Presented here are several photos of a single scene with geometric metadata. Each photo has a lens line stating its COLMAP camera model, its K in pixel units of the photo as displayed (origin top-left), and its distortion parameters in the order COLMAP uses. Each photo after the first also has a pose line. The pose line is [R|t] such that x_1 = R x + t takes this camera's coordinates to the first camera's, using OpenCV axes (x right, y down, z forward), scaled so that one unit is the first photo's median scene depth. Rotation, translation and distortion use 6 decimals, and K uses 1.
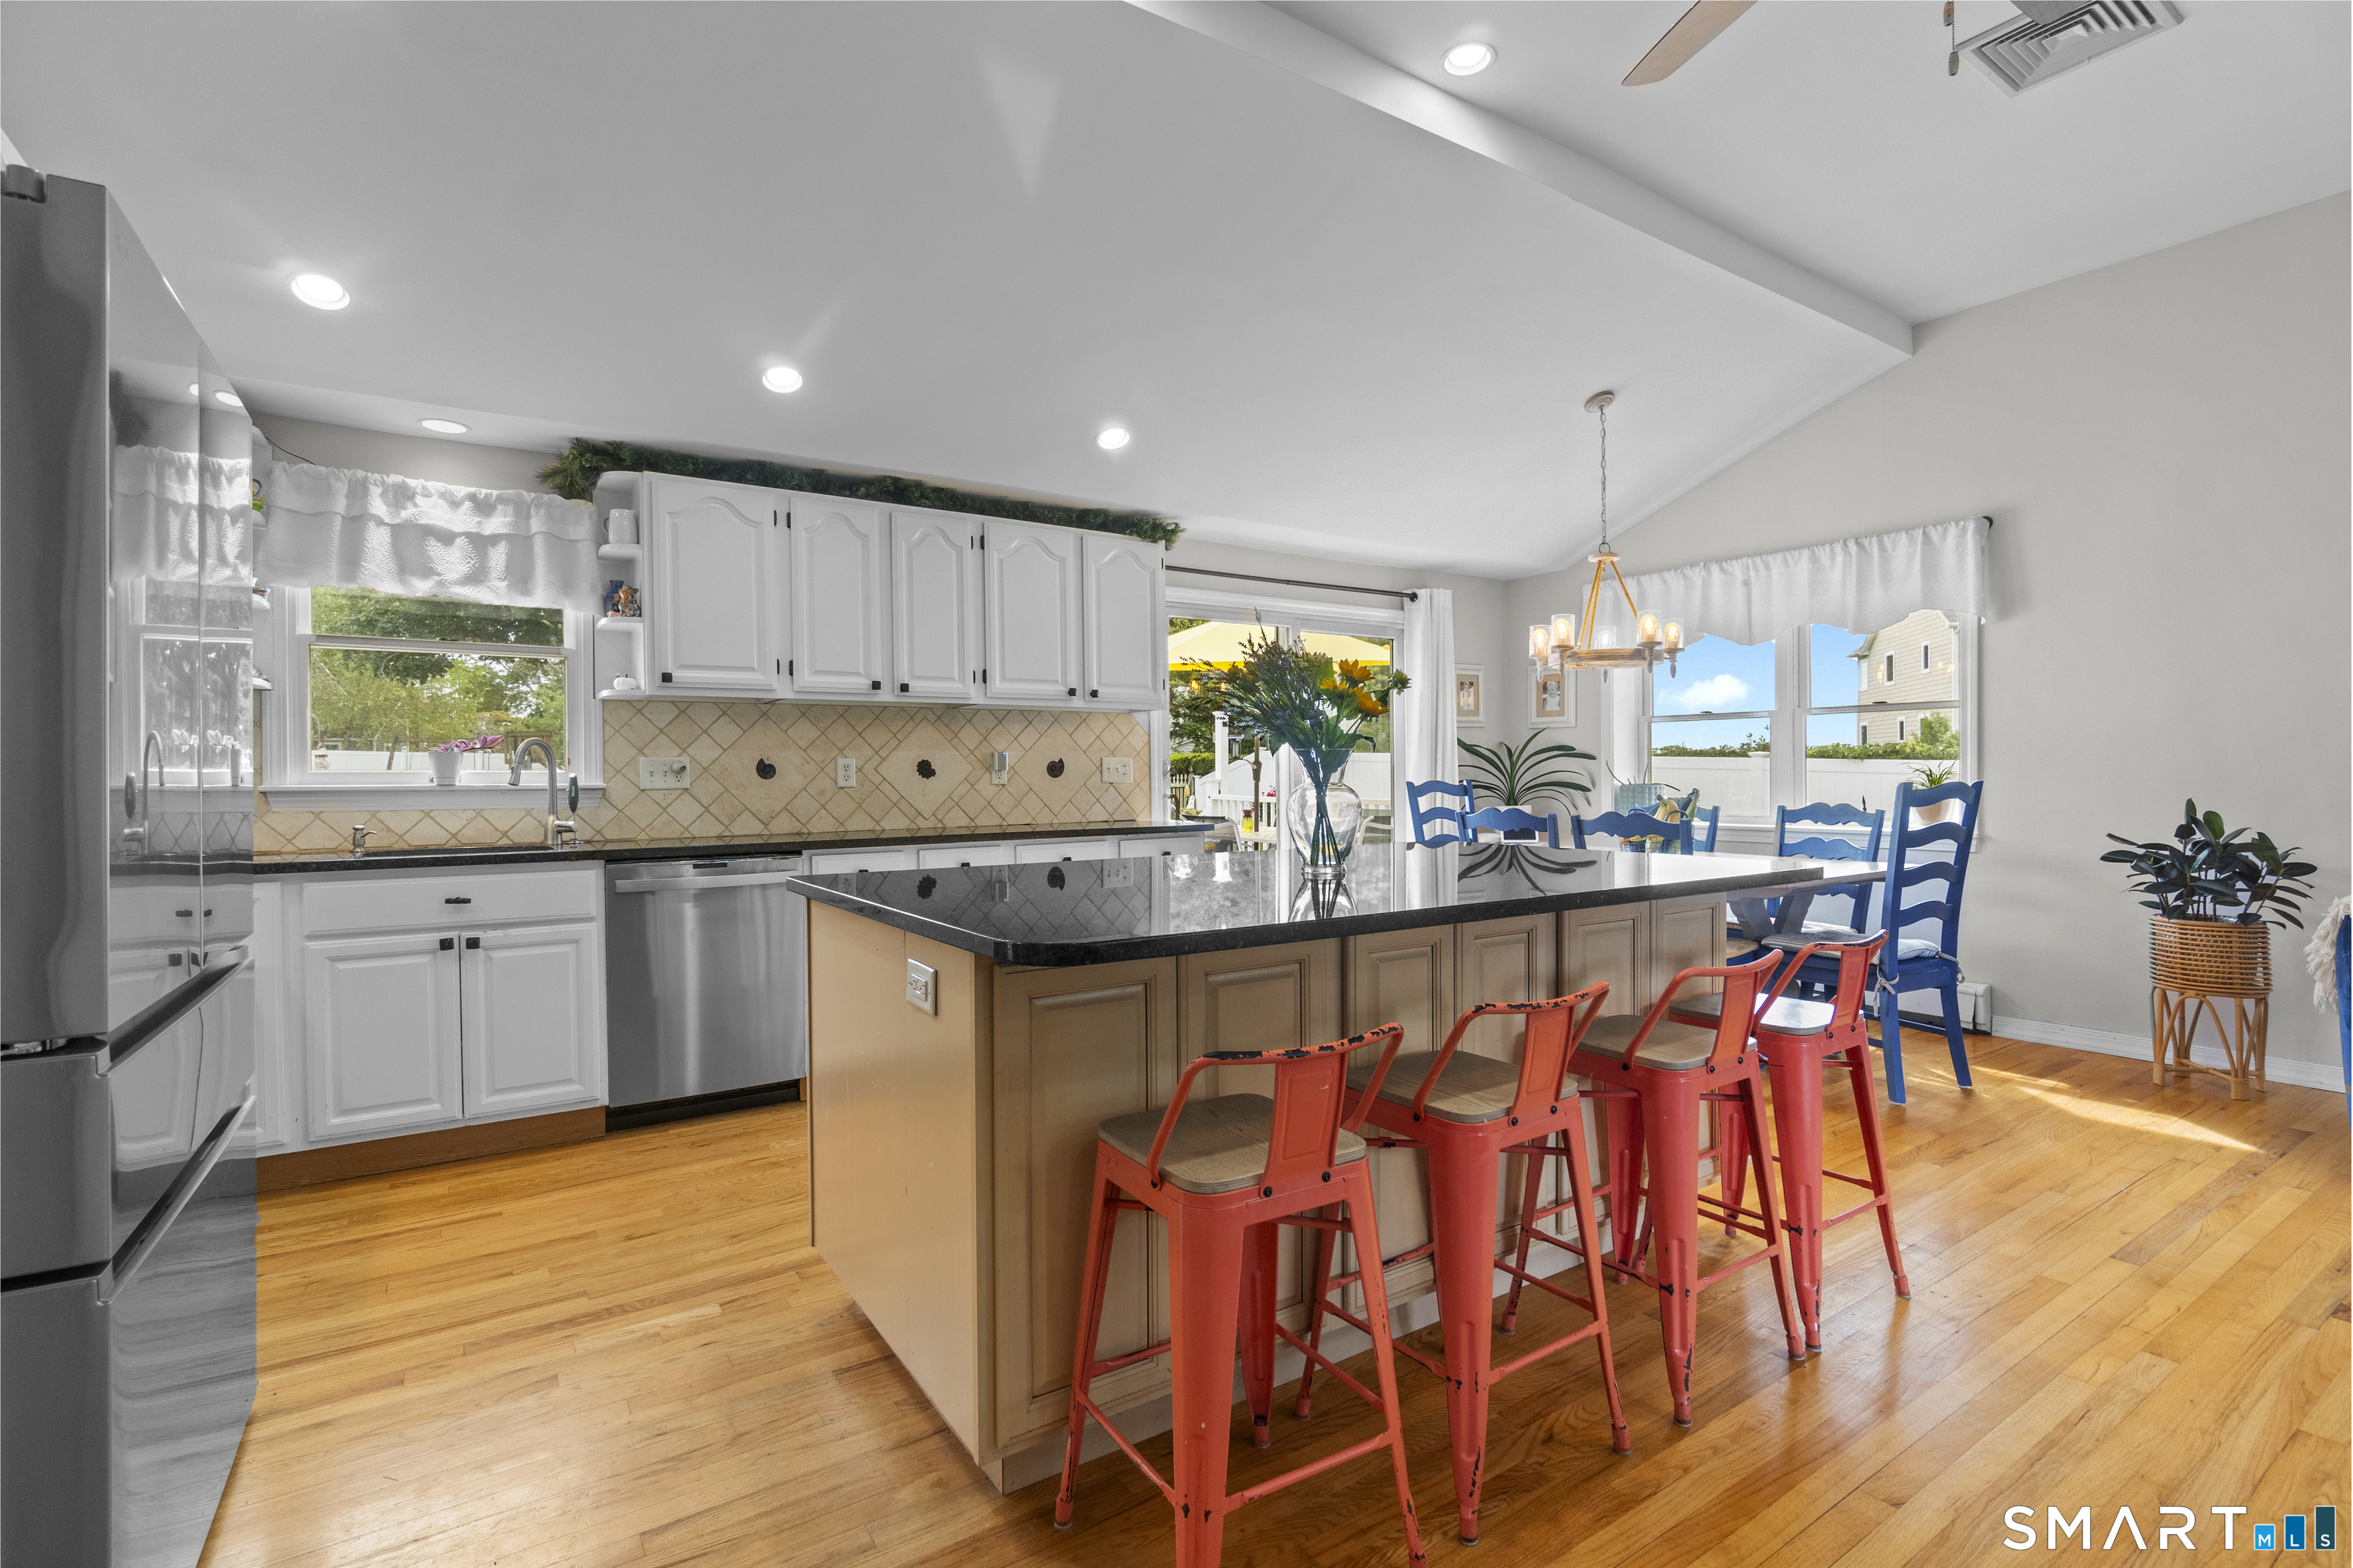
lens RADIAL K [[1076.4, 0, 1173.8], [0, 1076.4, 782.8], [0, 0, 1]] dist [-0.008508, 0.000415]
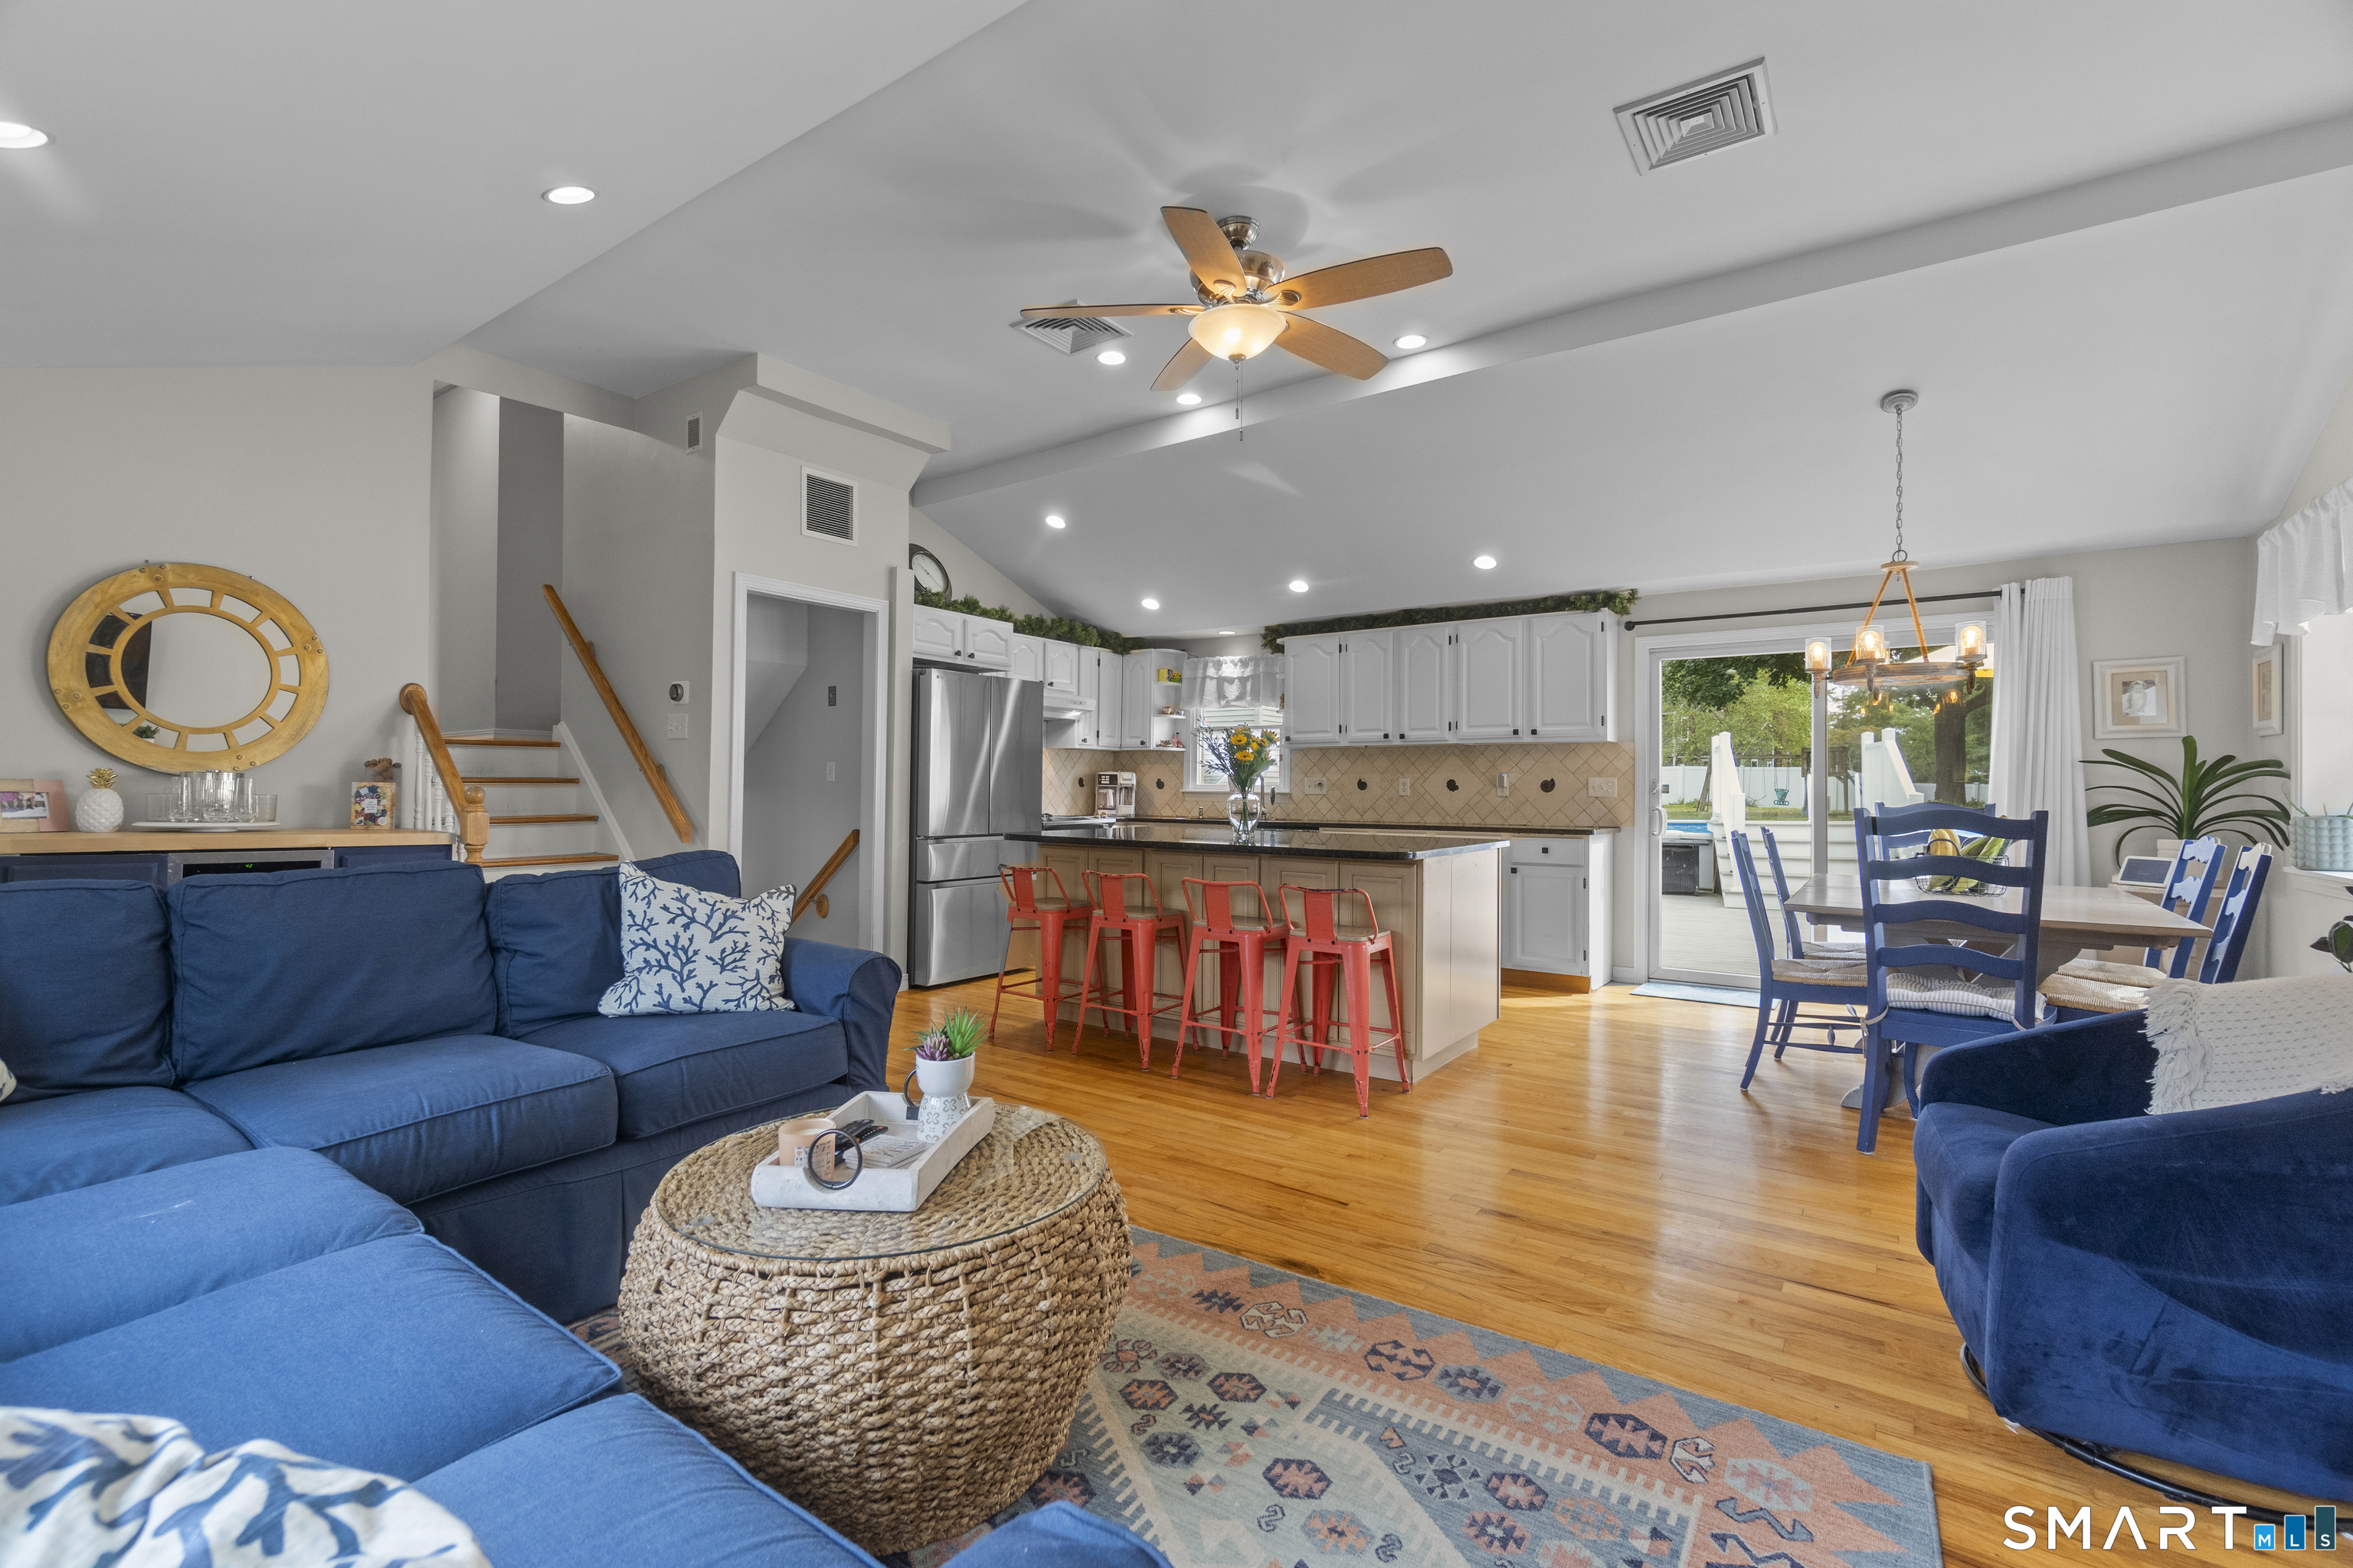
lens RADIAL K [[1013.5, 0, 1207.8], [0, 1013.5, 773.6], [0, 0, 1]] dist [-0.001236, 0.001262]
pose [[0.375406, -0.002819, -0.926856, 1.240279], [-0.017130, 0.999803, -0.009979, -0.011091], [0.926702, 0.019623, 0.375284, 0.152049]]
